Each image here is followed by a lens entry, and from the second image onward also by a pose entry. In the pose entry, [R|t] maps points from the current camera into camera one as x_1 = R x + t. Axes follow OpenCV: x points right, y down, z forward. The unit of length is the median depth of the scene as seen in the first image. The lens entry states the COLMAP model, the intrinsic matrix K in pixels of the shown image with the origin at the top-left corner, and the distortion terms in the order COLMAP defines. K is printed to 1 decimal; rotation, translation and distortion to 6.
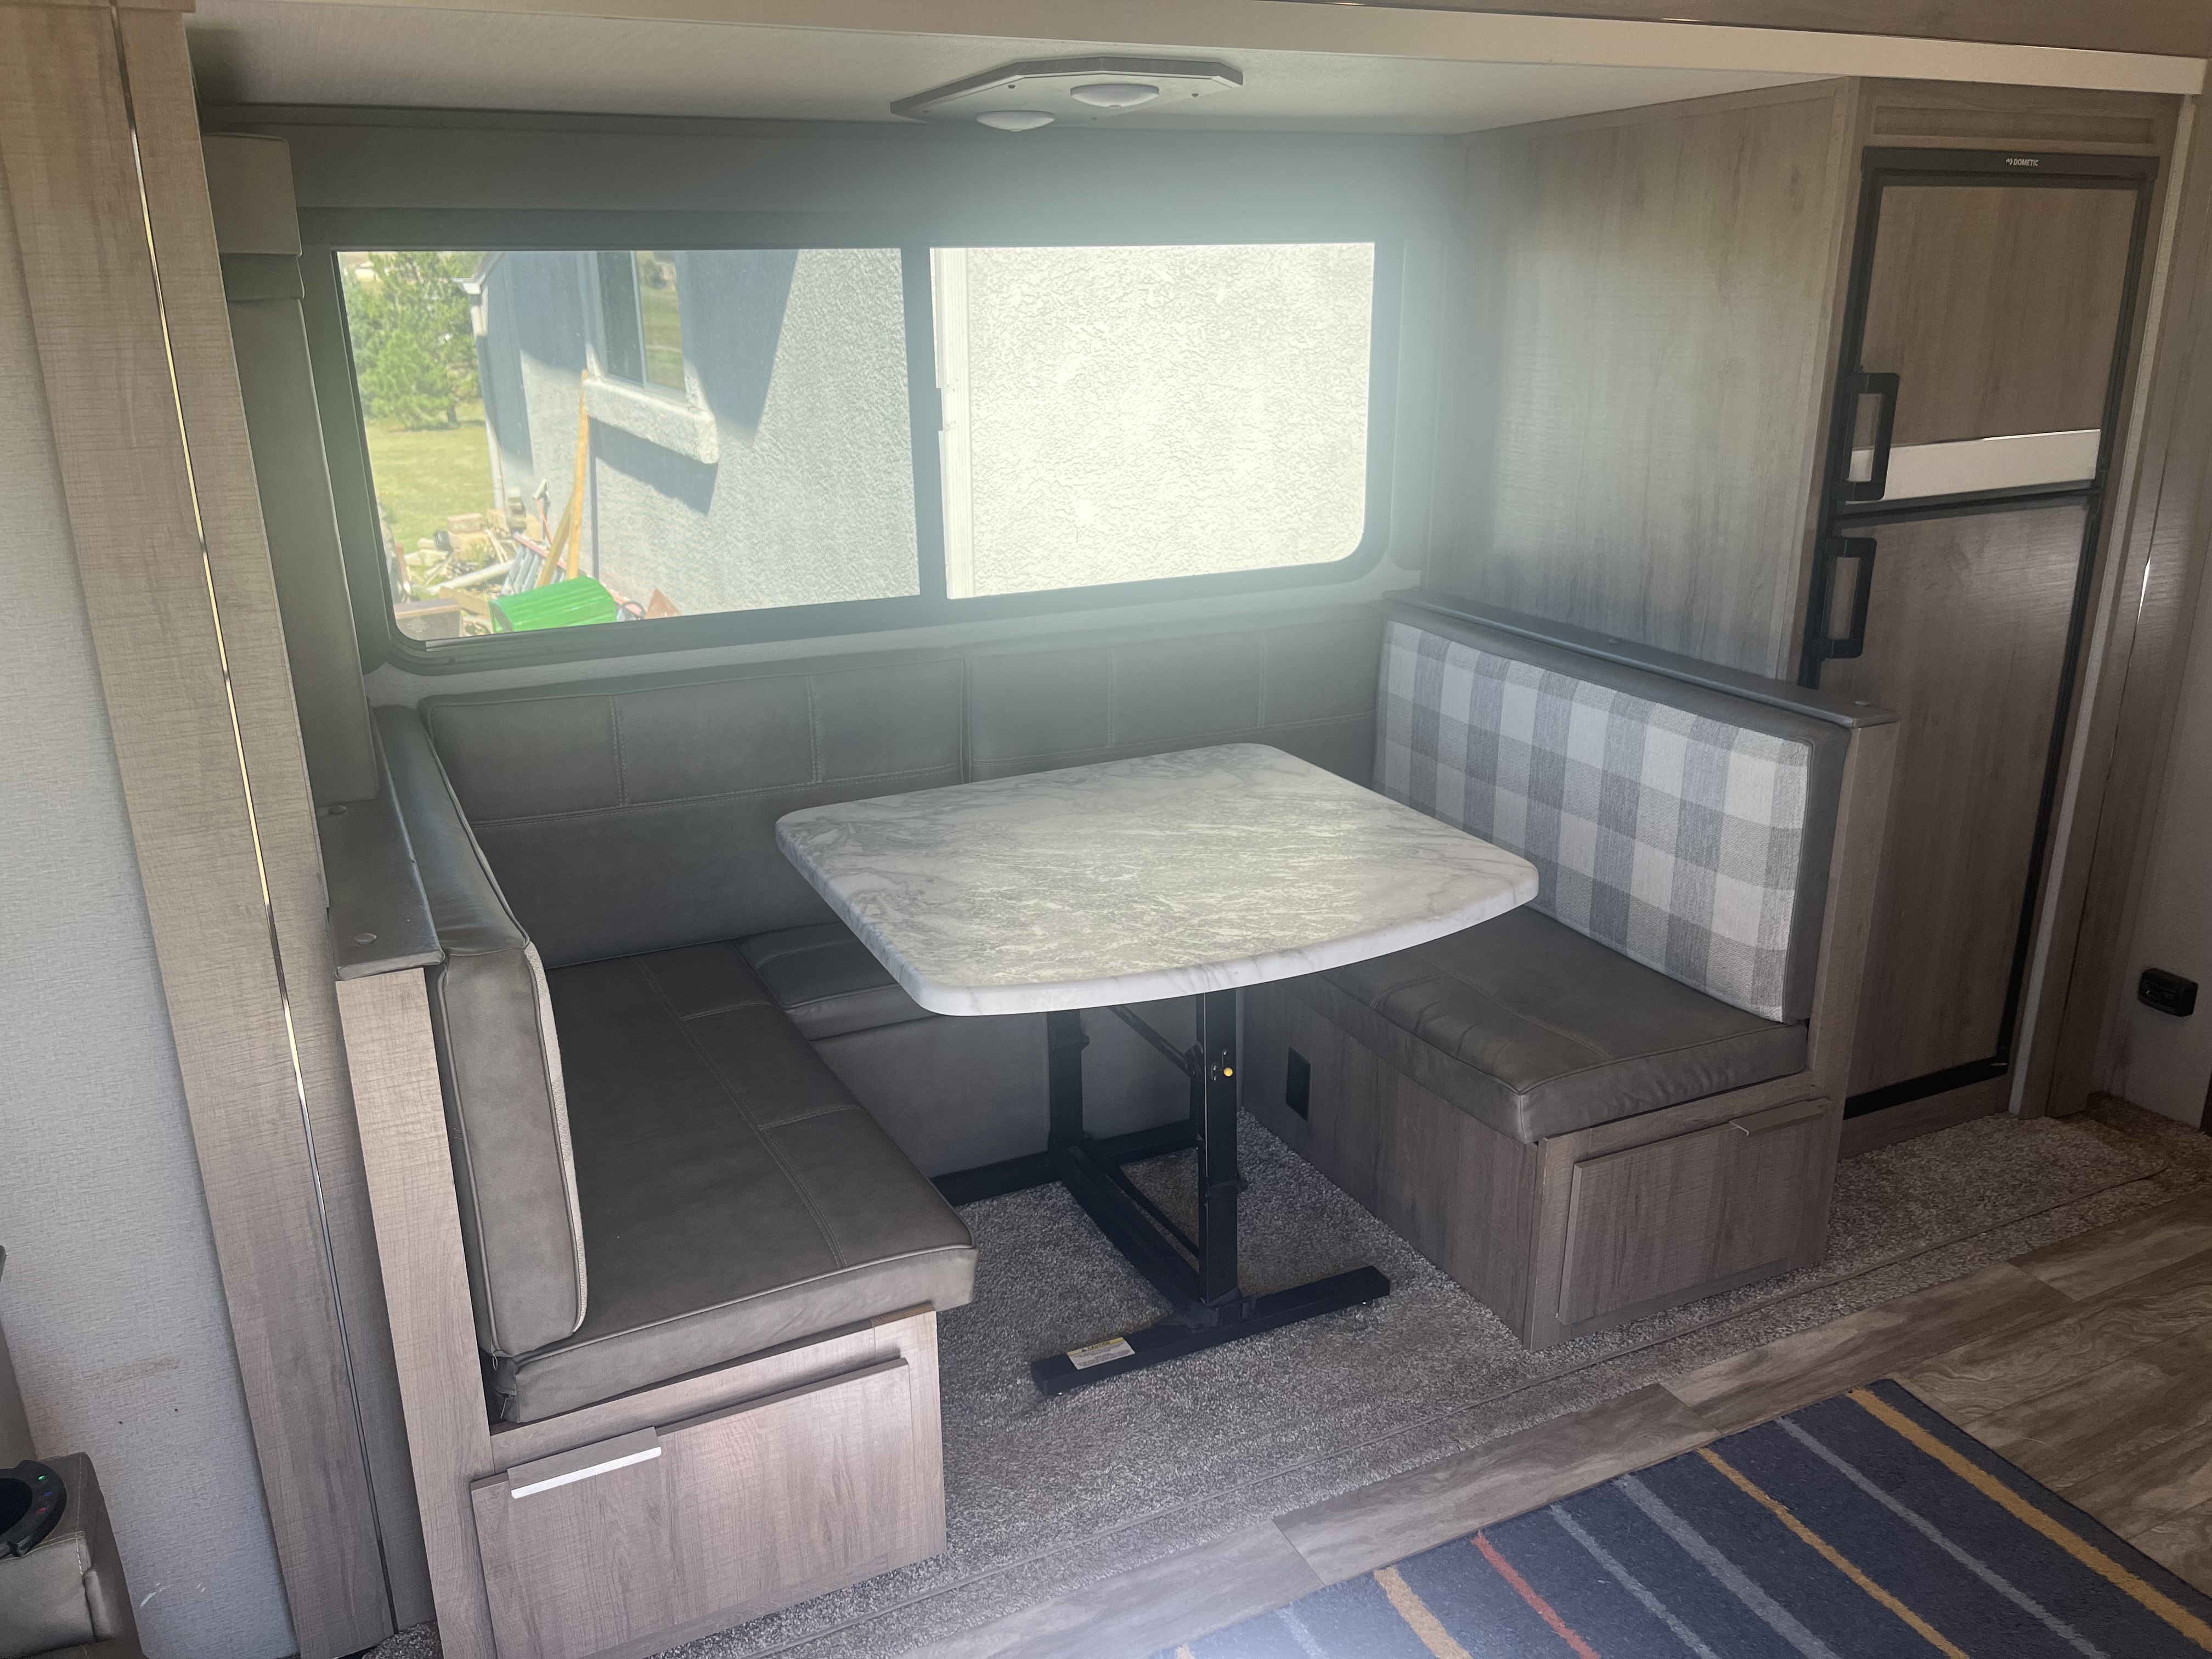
lens RADIAL K [[1657.0, 0, 1106.0], [0, 1657.0, 829.5], [0, 0, 1]] dist [0.060682, -0.079589]
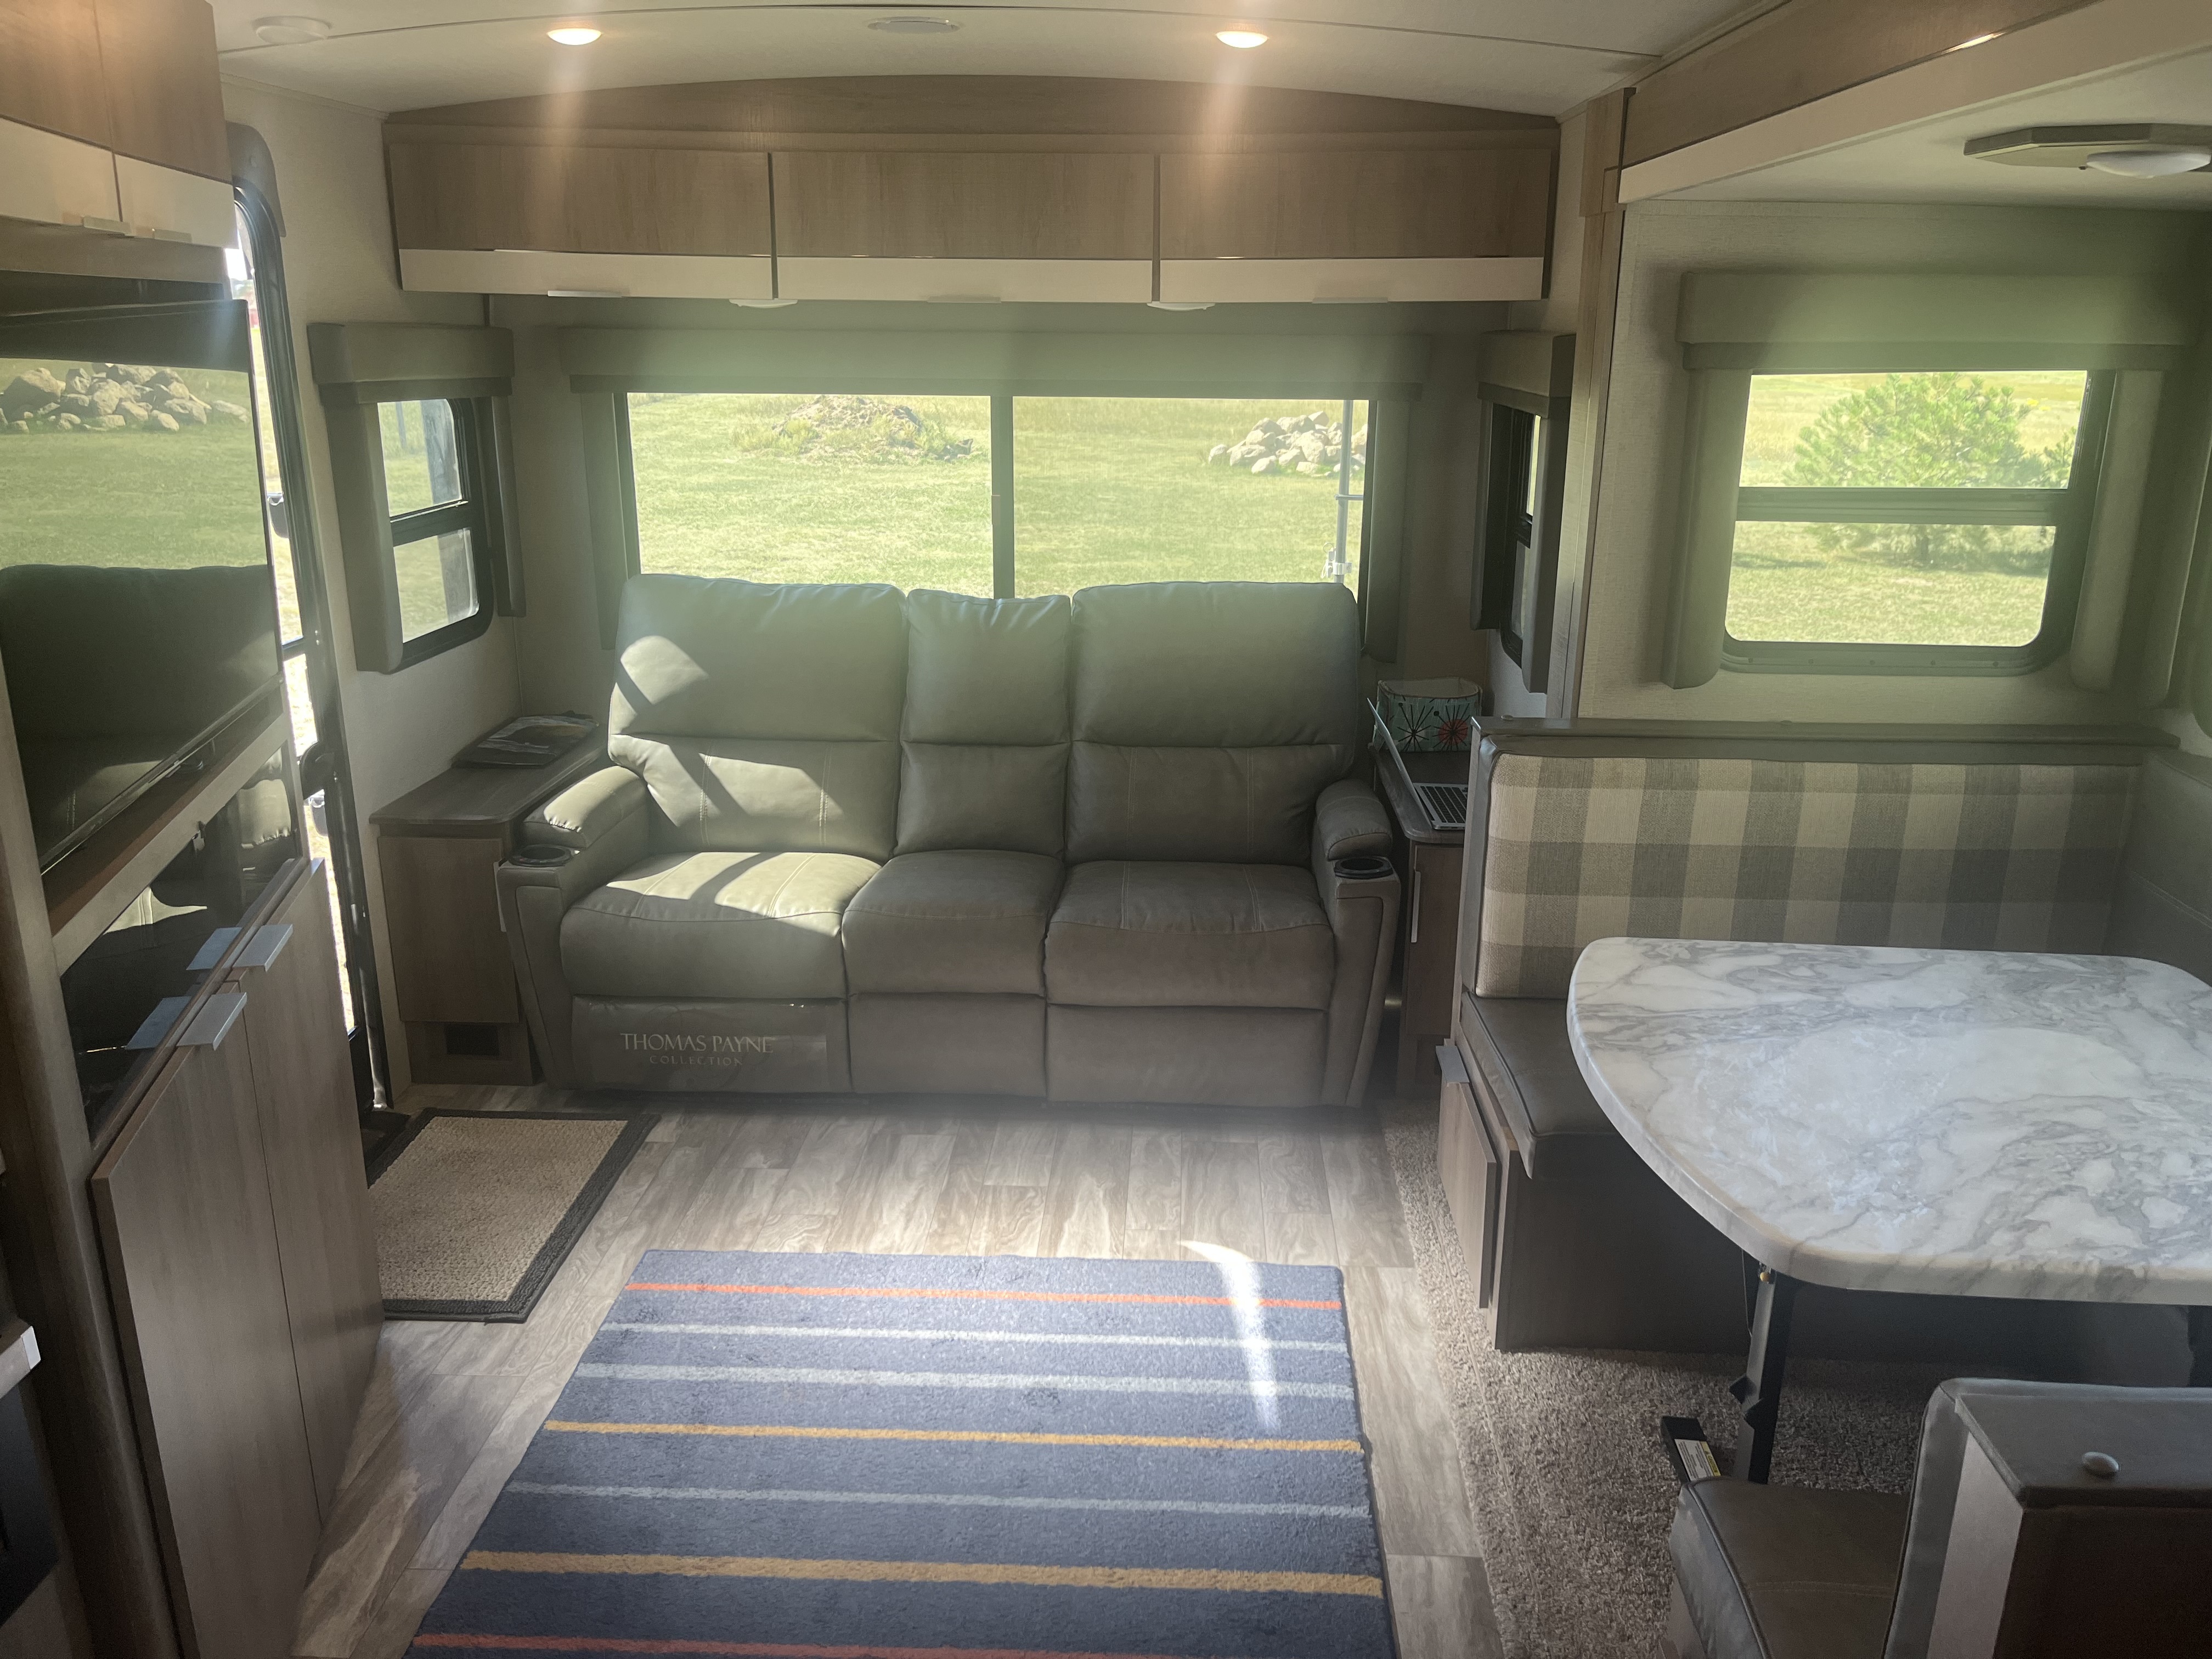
lens RADIAL K [[1657.0, 0, 1106.0], [0, 1657.0, 829.5], [0, 0, 1]] dist [0.060682, -0.079589]
pose [[-0.470333, 0.262772, -0.842459, 0.873230], [-0.280740, 0.860494, 0.425130, -0.316267], [0.836644, 0.436464, -0.330948, 0.864328]]
